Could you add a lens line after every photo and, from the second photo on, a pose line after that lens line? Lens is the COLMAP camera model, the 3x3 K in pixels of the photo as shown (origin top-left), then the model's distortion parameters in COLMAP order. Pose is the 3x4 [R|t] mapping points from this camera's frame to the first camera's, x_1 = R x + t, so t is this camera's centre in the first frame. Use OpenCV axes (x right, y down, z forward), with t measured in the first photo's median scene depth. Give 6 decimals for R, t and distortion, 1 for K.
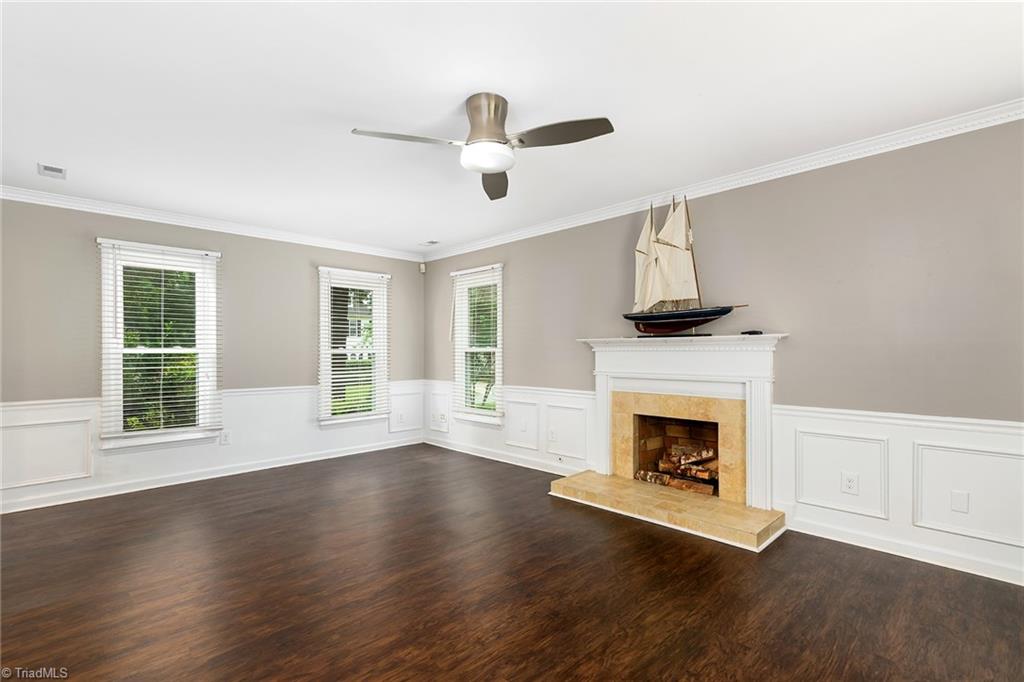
lens RADIAL K [[476.4, 0, 517.6], [0, 476.4, 354.8], [0, 0, 1]] dist [0.019627, 0.000205]
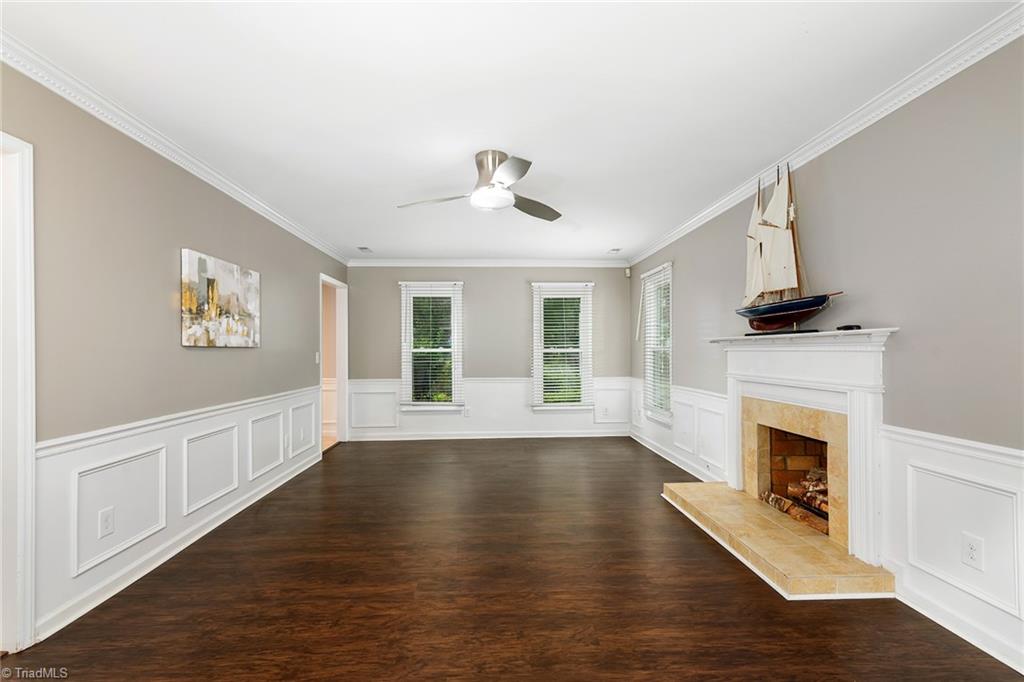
lens RADIAL K [[474.1, 0, 515.8], [0, 474.1, 351.3], [0, 0, 1]] dist [0.017364, -0.000587]
pose [[0.746069, 0.001588, -0.665866, 0.508499], [-0.003797, 0.999991, -0.001870, -0.003917], [0.665857, 0.003923, 0.746069, 0.064659]]
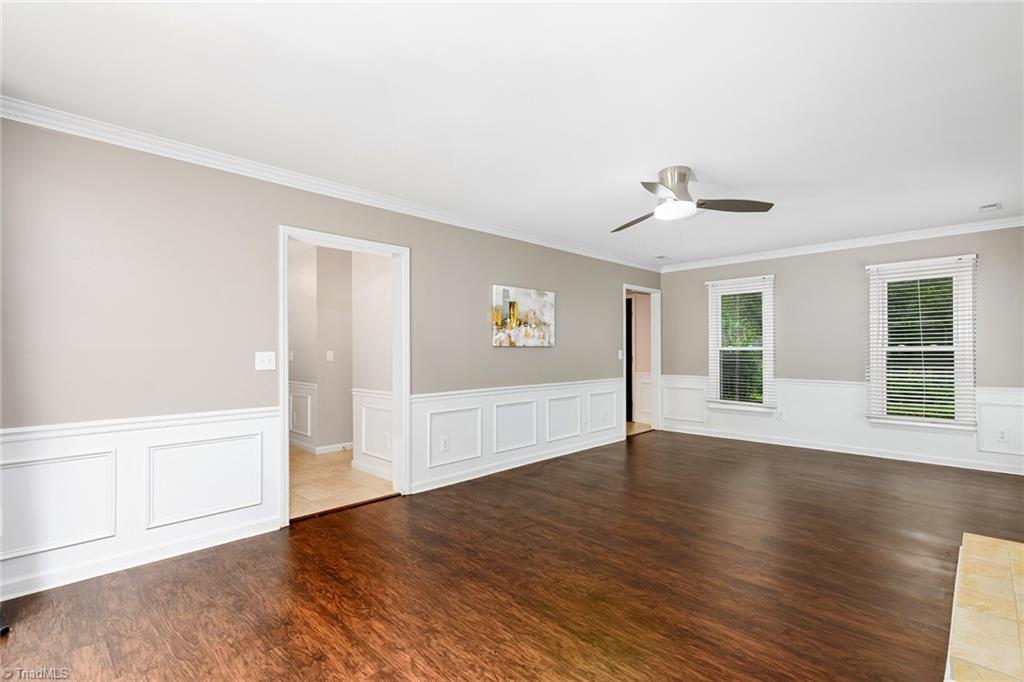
lens RADIAL K [[474.1, 0, 515.8], [0, 474.1, 351.3], [0, 0, 1]] dist [0.017364, -0.000587]
pose [[0.006139, 0.006940, -0.999957, 0.807624], [-0.004607, 0.999965, 0.006912, -0.007508], [0.999971, 0.004564, 0.006170, 0.330219]]
